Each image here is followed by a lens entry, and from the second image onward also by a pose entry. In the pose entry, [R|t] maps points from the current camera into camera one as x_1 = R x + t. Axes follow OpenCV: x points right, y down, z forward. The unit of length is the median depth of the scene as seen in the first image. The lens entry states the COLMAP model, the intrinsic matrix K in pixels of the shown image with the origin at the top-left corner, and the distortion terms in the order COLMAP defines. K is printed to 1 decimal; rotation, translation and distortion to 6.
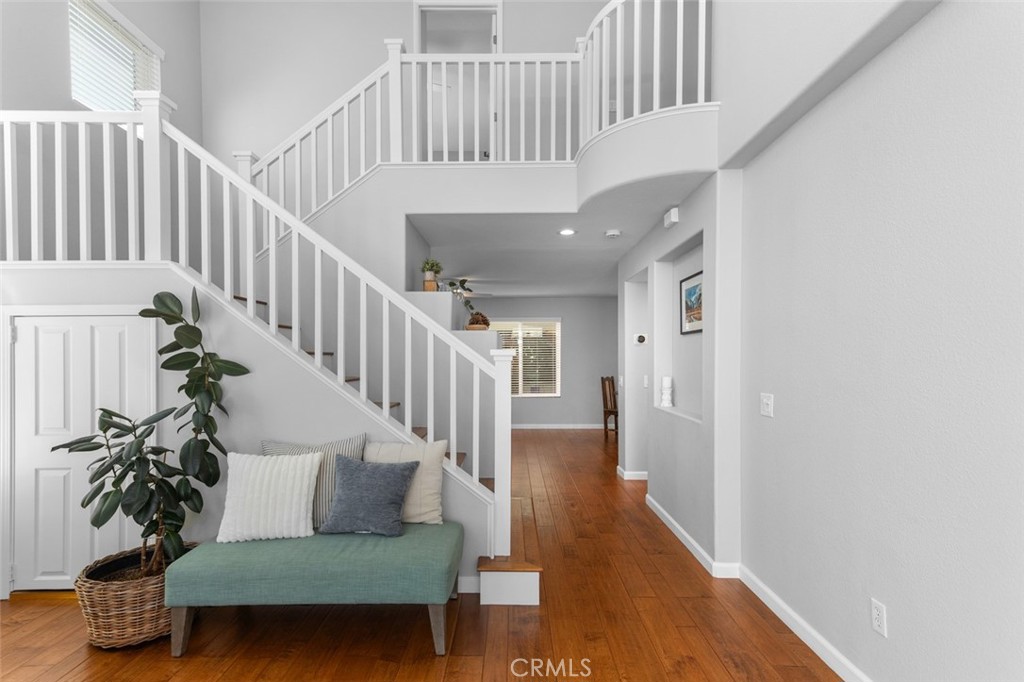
lens RADIAL K [[500.7, 0, 510.7], [0, 500.7, 358.6], [0, 0, 1]] dist [0.032932, -0.002380]
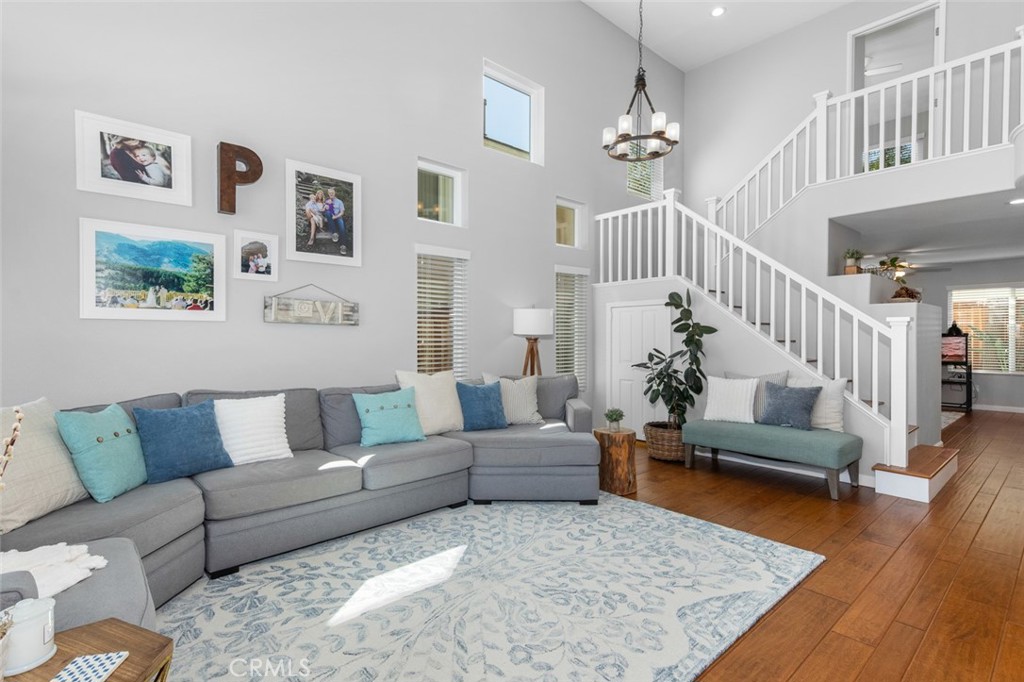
lens RADIAL K [[500.7, 0, 510.1], [0, 500.7, 337.8], [0, 0, 1]] dist [0.032932, -0.002380]
pose [[0.671658, 0.002741, -0.740856, 0.319044], [-0.002069, 0.999996, 0.001823, 0.041241], [0.740858, 0.000308, 0.671662, -0.762111]]
